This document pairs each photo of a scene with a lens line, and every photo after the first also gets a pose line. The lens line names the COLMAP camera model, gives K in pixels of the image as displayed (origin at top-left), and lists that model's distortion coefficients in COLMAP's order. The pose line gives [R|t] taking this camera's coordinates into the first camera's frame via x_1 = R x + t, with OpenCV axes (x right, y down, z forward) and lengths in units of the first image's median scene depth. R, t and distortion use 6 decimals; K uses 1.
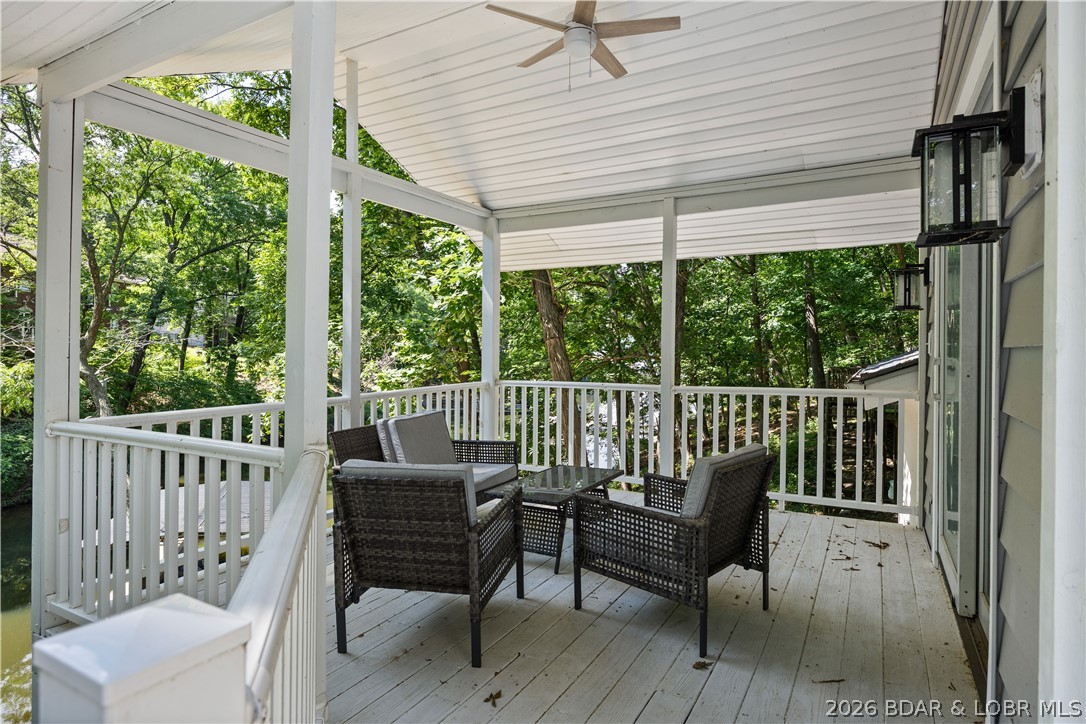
lens RADIAL K [[594.1, 0, 543.5], [0, 594.1, 346.8], [0, 0, 1]] dist [0.001665, -0.000125]
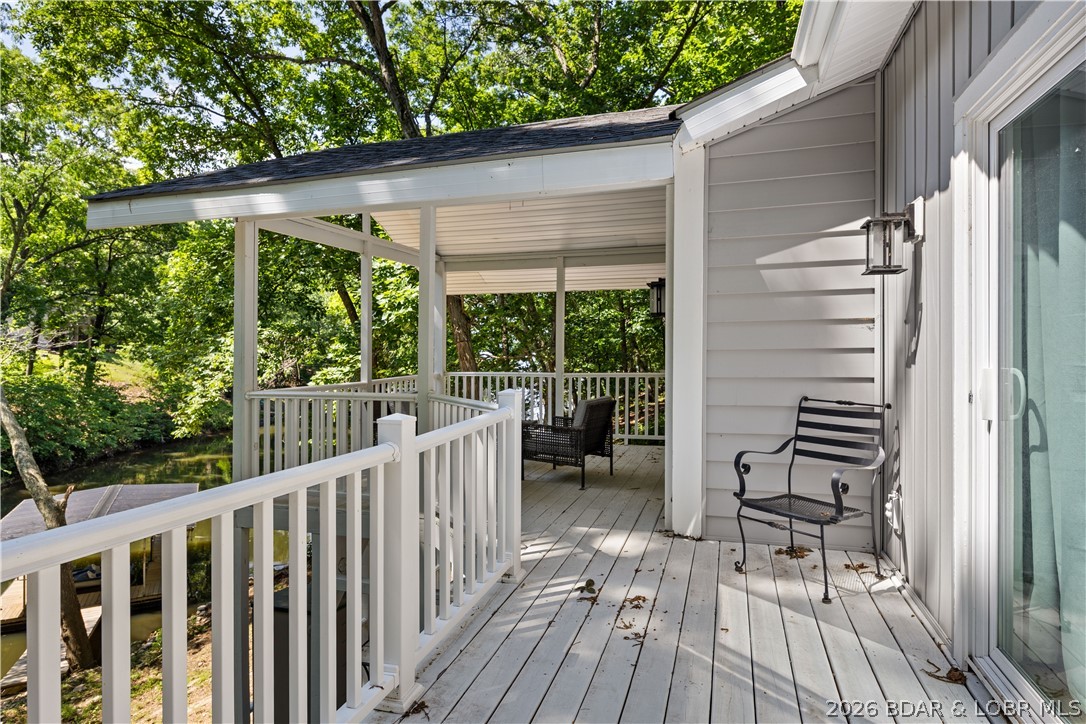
lens RADIAL K [[594.1, 0, 543.5], [0, 594.1, 346.8], [0, 0, 1]] dist [0.001665, -0.000125]
pose [[0.979175, -0.004034, 0.202977, -0.106751], [0.004218, 0.999991, -0.000476, -0.003456], [-0.202973, 0.001322, 0.979183, -0.377026]]
